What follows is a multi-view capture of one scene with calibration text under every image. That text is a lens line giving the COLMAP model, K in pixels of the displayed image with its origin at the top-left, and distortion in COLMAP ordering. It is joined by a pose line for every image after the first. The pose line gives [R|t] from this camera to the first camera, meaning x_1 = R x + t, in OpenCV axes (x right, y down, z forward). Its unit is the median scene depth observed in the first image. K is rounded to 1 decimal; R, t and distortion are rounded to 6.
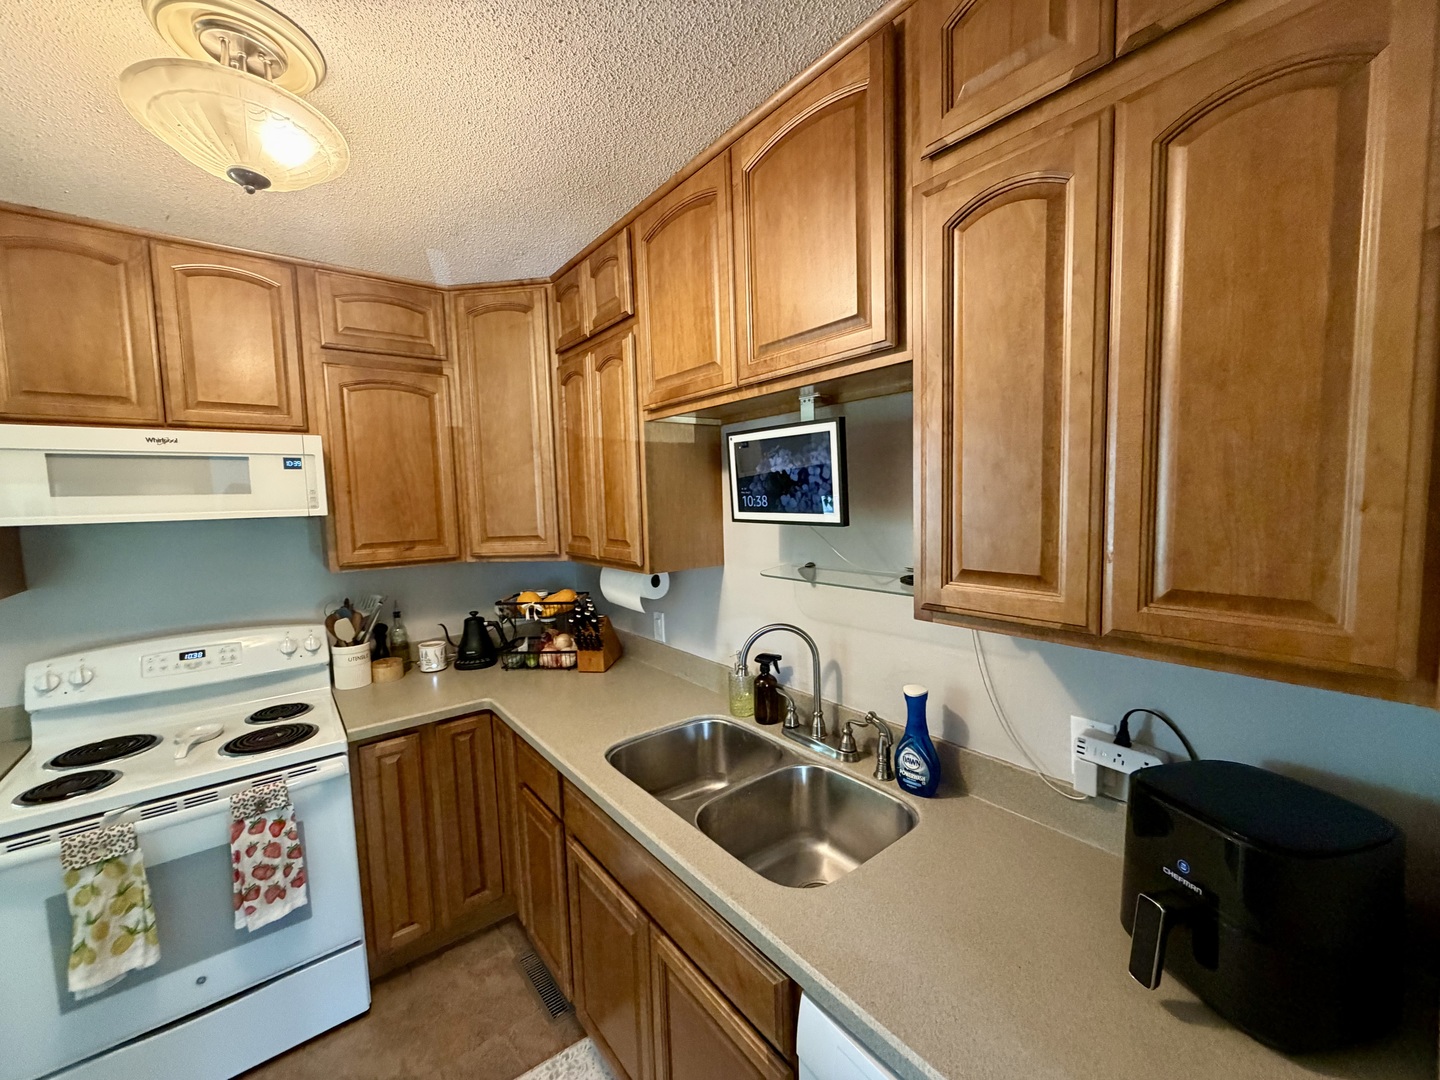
lens RADIAL K [[573.6, 0, 711.8], [0, 573.6, 540.8], [0, 0, 1]] dist [0.001302, 0.000124]
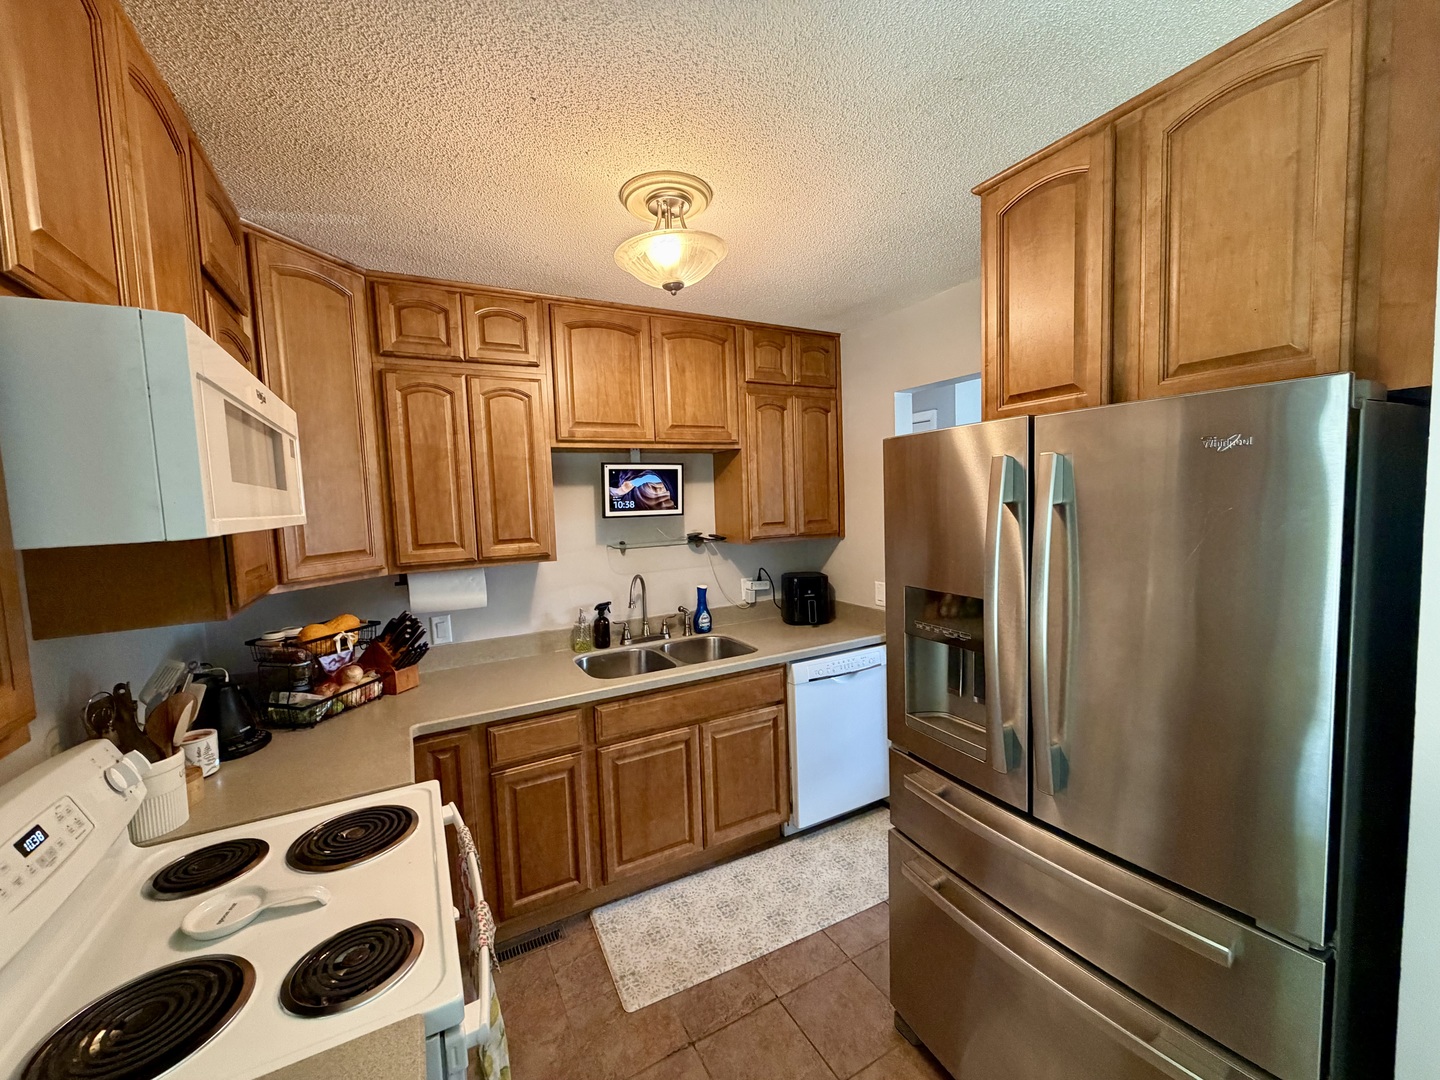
lens RADIAL K [[573.6, 0, 711.8], [0, 573.6, 540.8], [0, 0, 1]] dist [0.001302, 0.000124]
pose [[0.167089, -0.054124, 0.984455, -1.476562], [0.104700, 0.993820, 0.036868, 0.000816], [-0.980367, 0.096913, 0.171723, 0.446521]]
